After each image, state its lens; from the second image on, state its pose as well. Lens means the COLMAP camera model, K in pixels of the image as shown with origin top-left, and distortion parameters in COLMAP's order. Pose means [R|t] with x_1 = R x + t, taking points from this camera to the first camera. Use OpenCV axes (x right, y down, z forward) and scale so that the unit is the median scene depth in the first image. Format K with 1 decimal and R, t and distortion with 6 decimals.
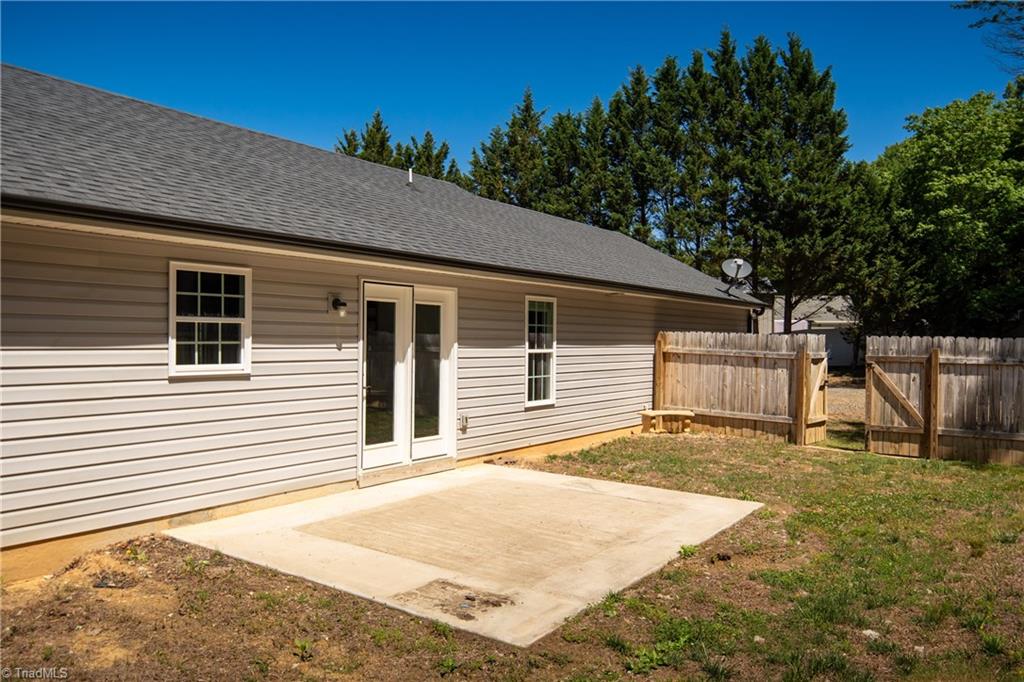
lens RADIAL K [[754.0, 0, 492.0], [0, 754.0, 339.5], [0, 0, 1]] dist [0.003269, 0.001195]
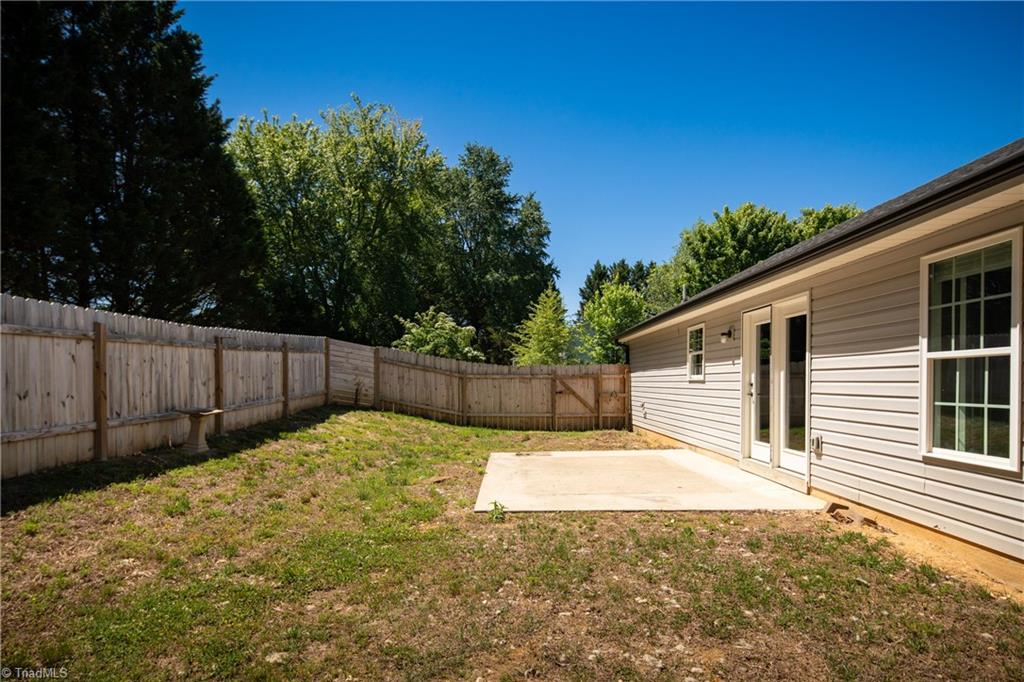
lens RADIAL K [[507.0, 0, 509.7], [0, 507.0, 389.3], [0, 0, 1]] dist [-0.000327, -0.000097]
pose [[-0.807928, -0.006198, -0.589248, 0.167689], [-0.013668, 0.999873, 0.008223, 0.013447], [0.589122, 0.014697, -0.807910, 0.362607]]
